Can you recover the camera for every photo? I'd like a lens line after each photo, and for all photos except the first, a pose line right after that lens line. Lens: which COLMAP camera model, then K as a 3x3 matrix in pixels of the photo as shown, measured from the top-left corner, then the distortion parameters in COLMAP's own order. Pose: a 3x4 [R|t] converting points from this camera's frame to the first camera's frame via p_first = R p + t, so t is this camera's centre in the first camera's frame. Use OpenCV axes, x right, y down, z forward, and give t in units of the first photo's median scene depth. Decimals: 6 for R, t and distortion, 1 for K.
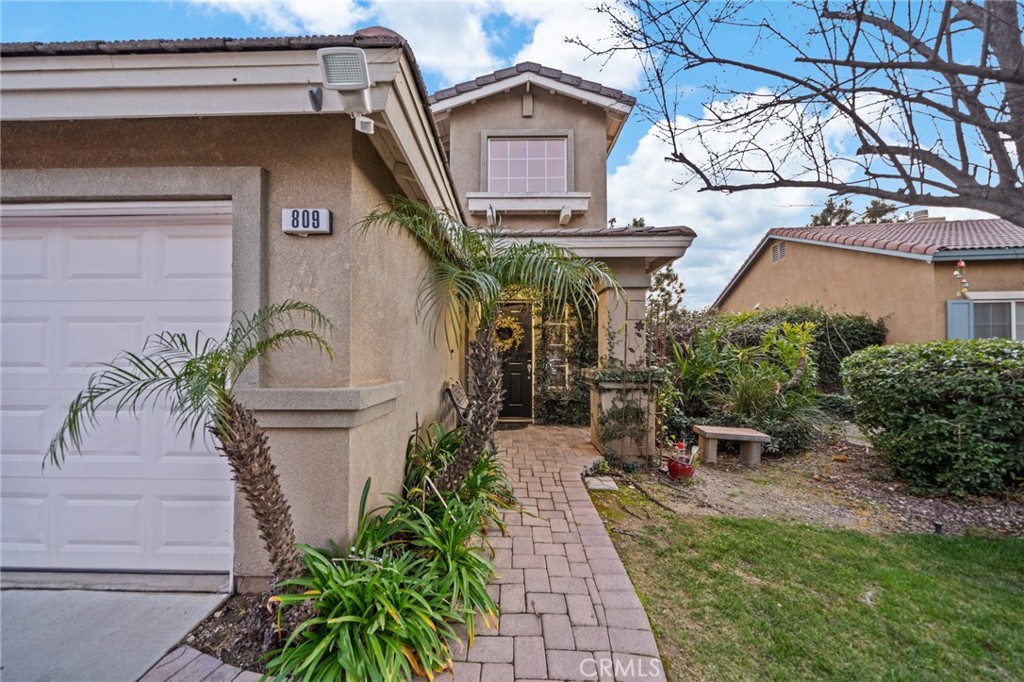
lens RADIAL K [[350.8, 0, 507.3], [0, 350.8, 340.2], [0, 0, 1]] dist [-0.006658, -0.000114]
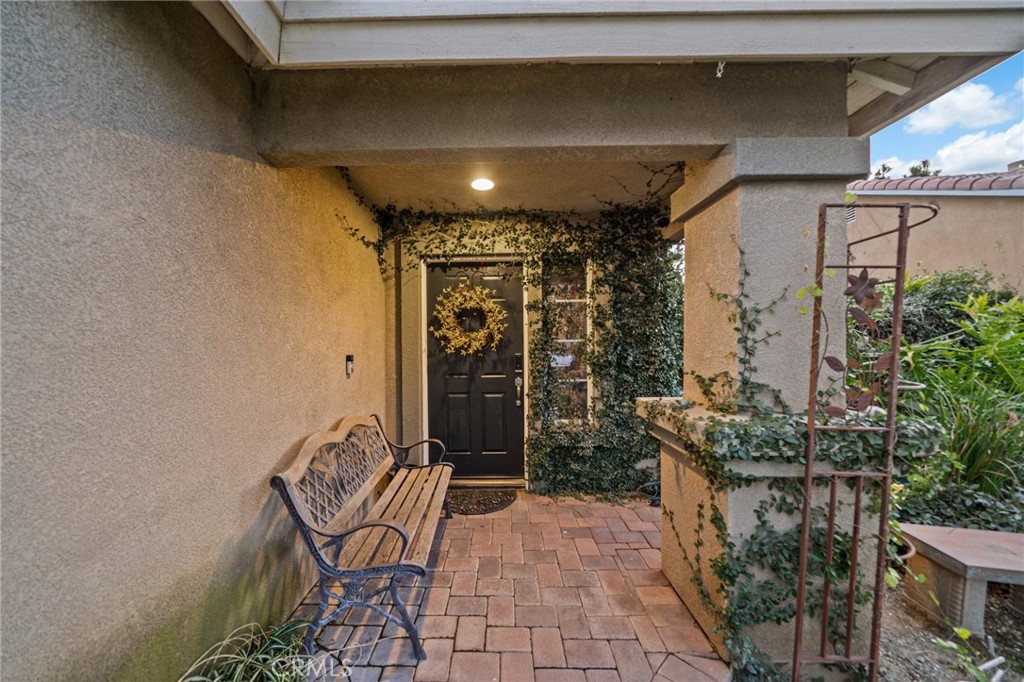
lens RADIAL K [[350.8, 0, 511.4], [0, 350.8, 341.6], [0, 0, 1]] dist [-0.006658, -0.000114]
pose [[0.999507, -0.009834, 0.029814, 0.037240], [0.008858, 0.999427, 0.032678, -0.003148], [-0.030118, -0.032398, 0.999021, 0.480527]]
